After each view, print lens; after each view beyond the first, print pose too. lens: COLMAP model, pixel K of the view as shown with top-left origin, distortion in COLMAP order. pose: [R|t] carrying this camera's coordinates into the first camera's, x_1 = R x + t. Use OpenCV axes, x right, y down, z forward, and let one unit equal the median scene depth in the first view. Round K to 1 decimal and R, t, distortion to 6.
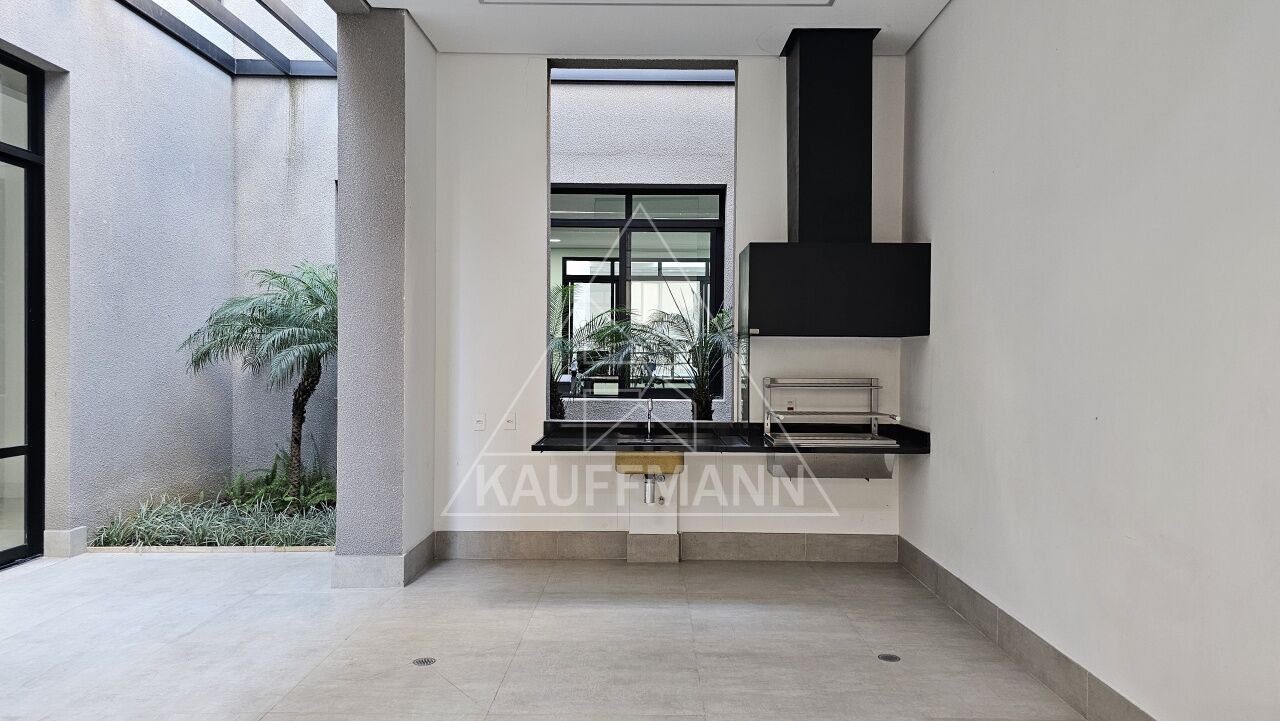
lens RADIAL K [[841.5, 0, 639.6], [0, 841.5, 362.5], [0, 0, 1]] dist [0.036551, -0.000793]
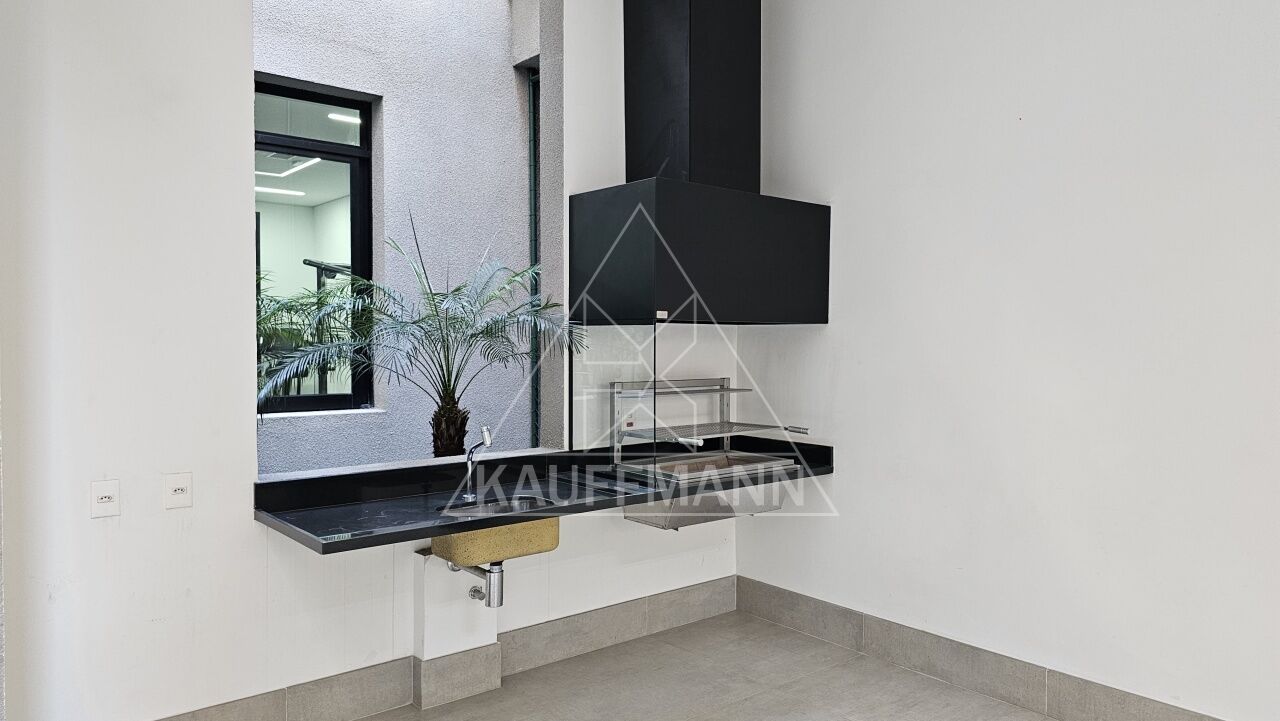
lens RADIAL K [[841.5, 0, 641.3], [0, 841.5, 356.9], [0, 0, 1]] dist [0.036551, -0.000793]
pose [[0.749359, -0.013086, 0.662035, -0.282616], [0.001885, 0.999843, 0.017629, -0.014356], [-0.662161, -0.011963, 0.749266, 0.470739]]
